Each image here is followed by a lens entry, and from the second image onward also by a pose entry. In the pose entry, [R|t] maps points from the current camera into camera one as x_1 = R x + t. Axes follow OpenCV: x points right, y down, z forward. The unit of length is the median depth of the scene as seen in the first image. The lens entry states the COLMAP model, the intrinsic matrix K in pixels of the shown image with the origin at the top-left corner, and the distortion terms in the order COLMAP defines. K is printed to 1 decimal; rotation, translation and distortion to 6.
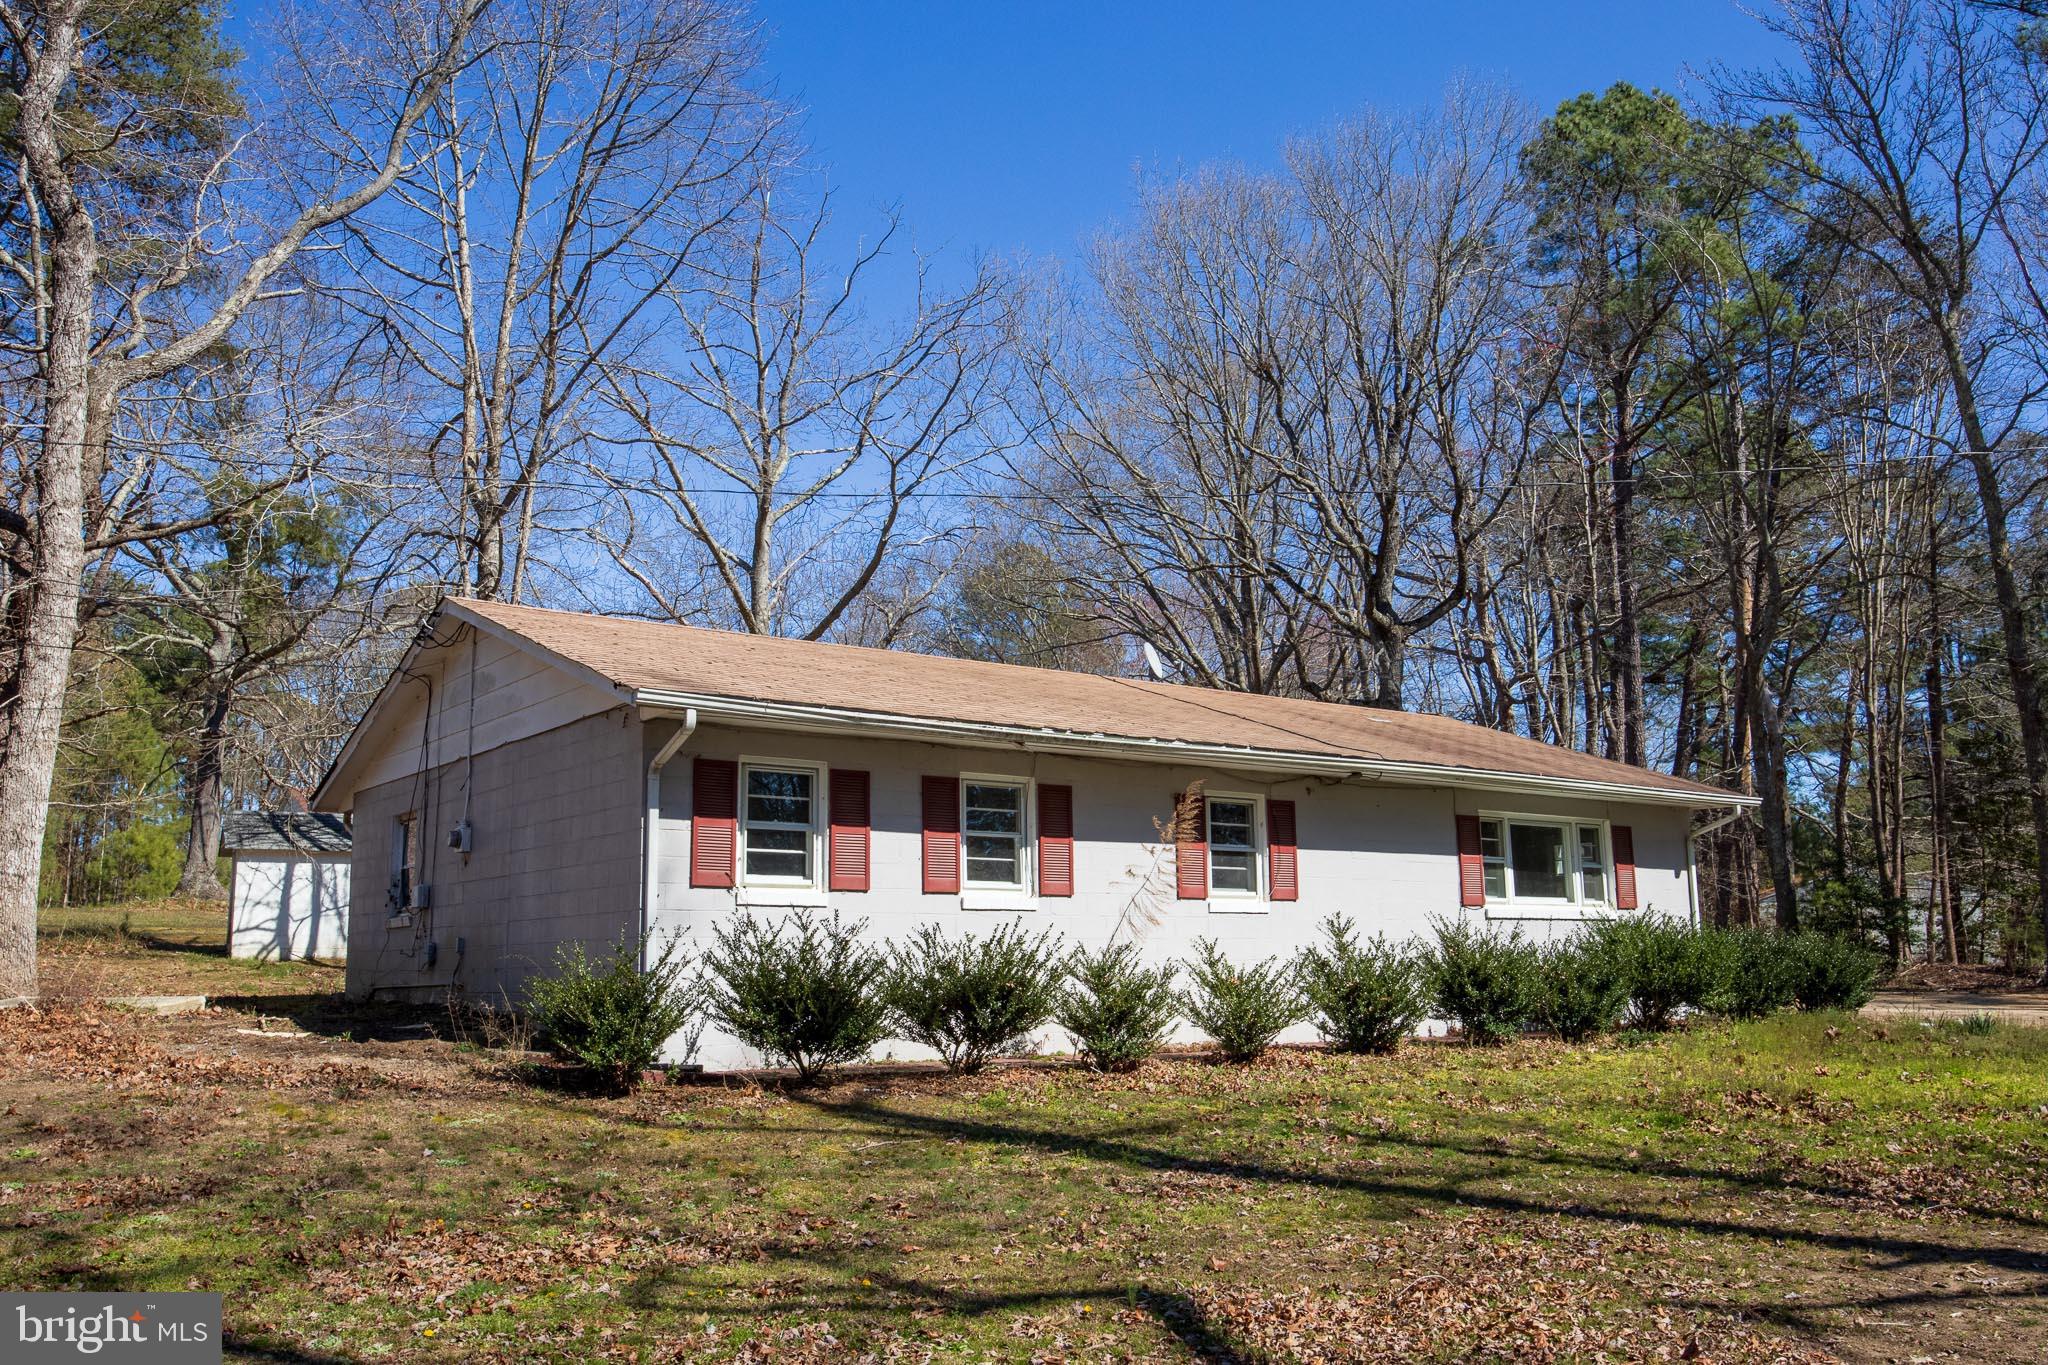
lens RADIAL K [[1672.9, 0, 1024.0], [0, 1672.9, 682.5], [0, 0, 1]] dist [-0.034704, 0.064083]
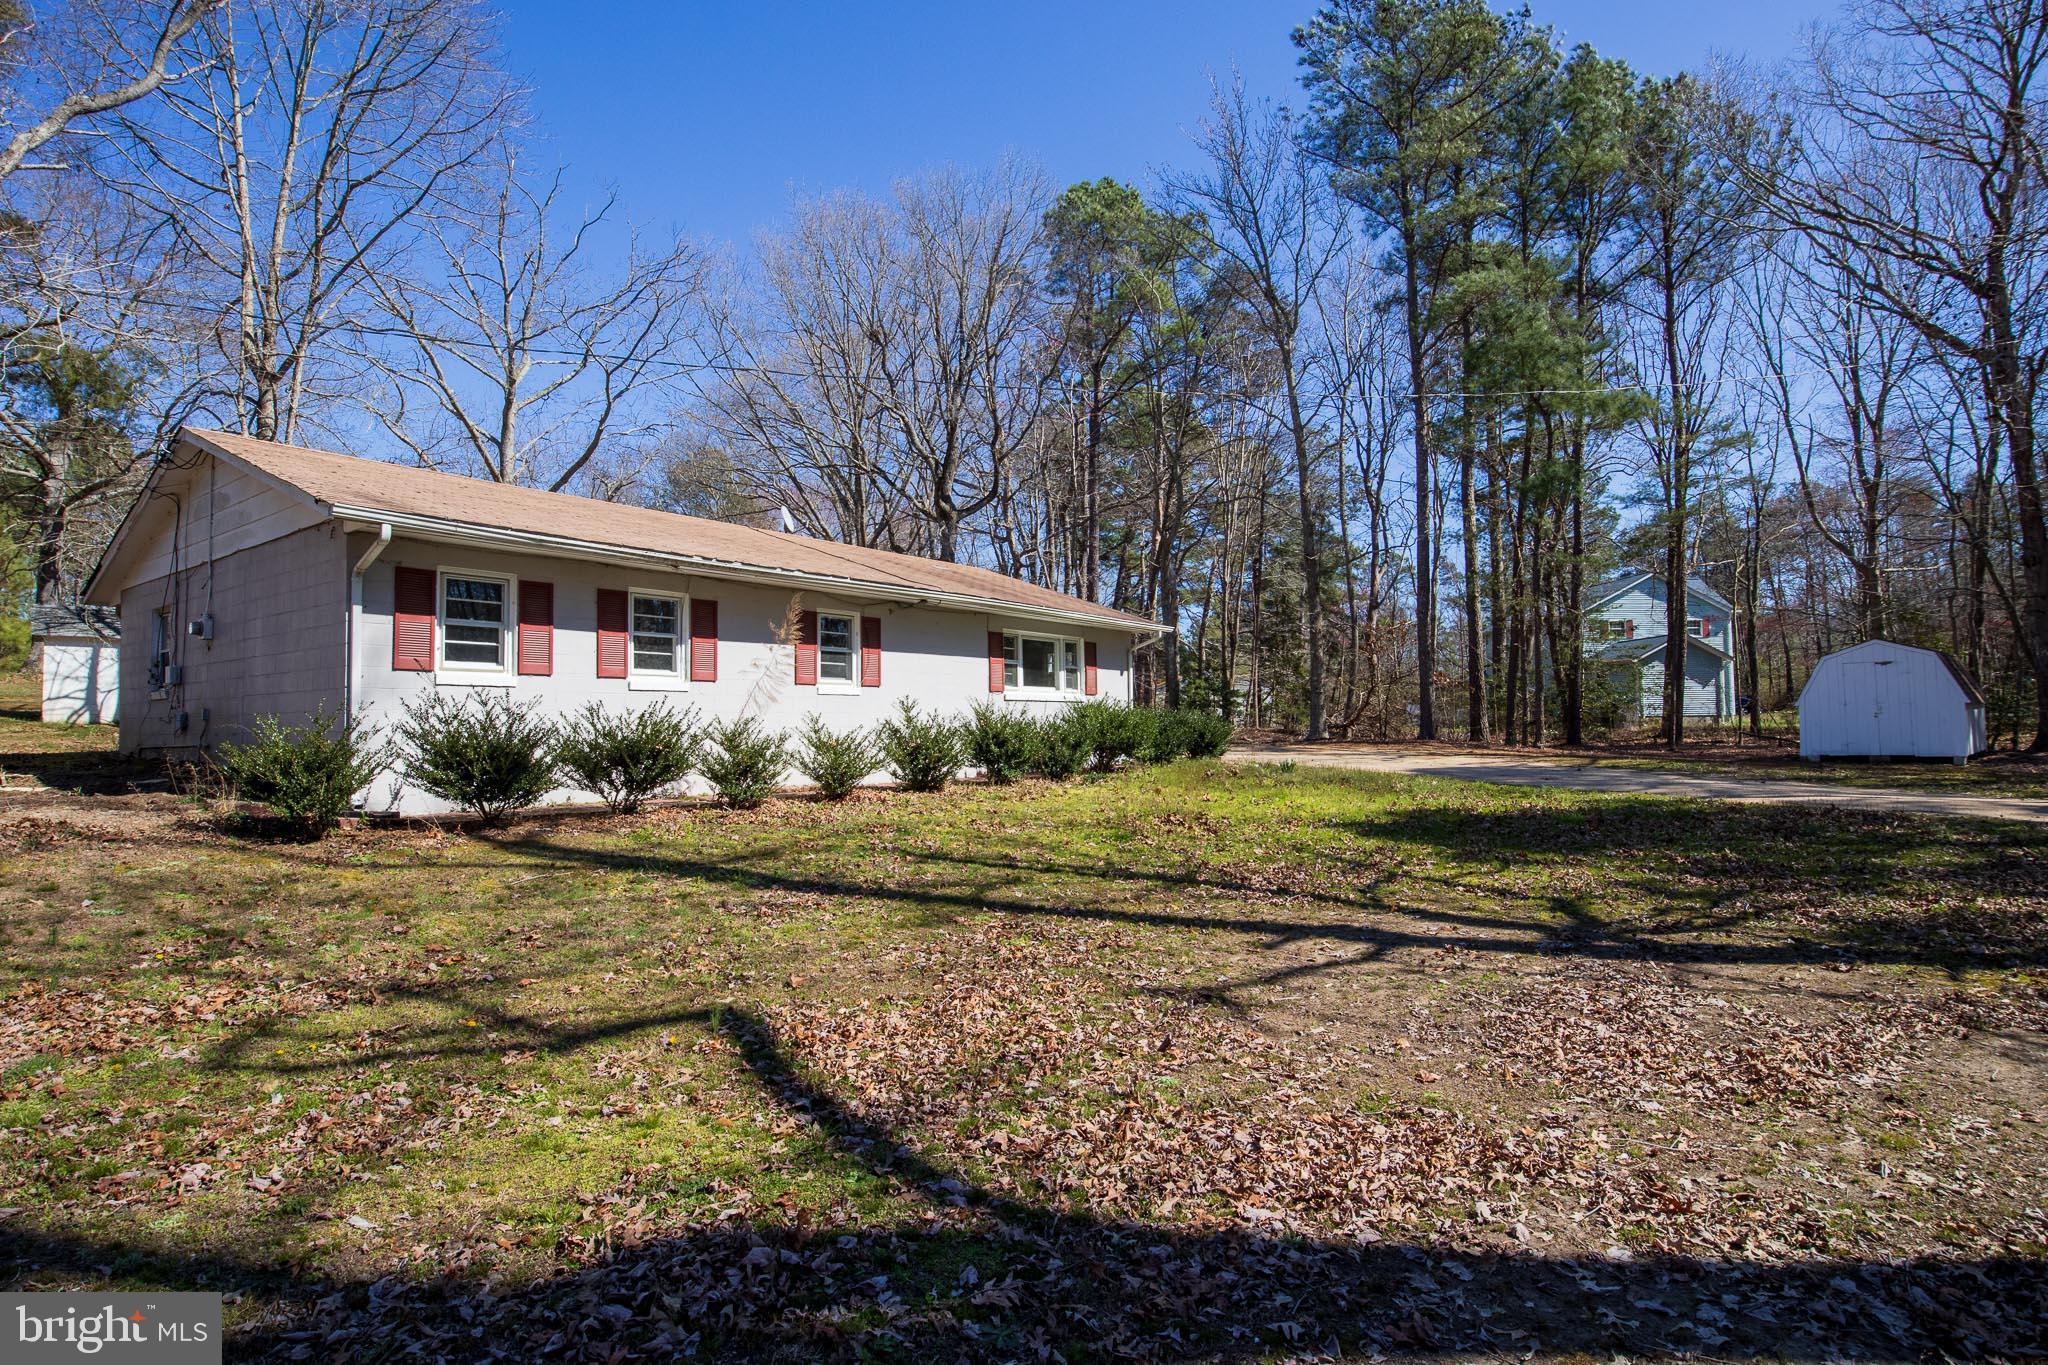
lens RADIAL K [[1023.7, 0, 1024.0], [0, 1023.7, 682.5], [0, 0, 1]] dist [-0.013966, 0.000601]
pose [[0.956976, 0.013967, 0.289831, 0.023974], [-0.050352, 0.991681, 0.118464, 0.014560], [-0.285765, -0.127961, 0.949718, 0.114203]]
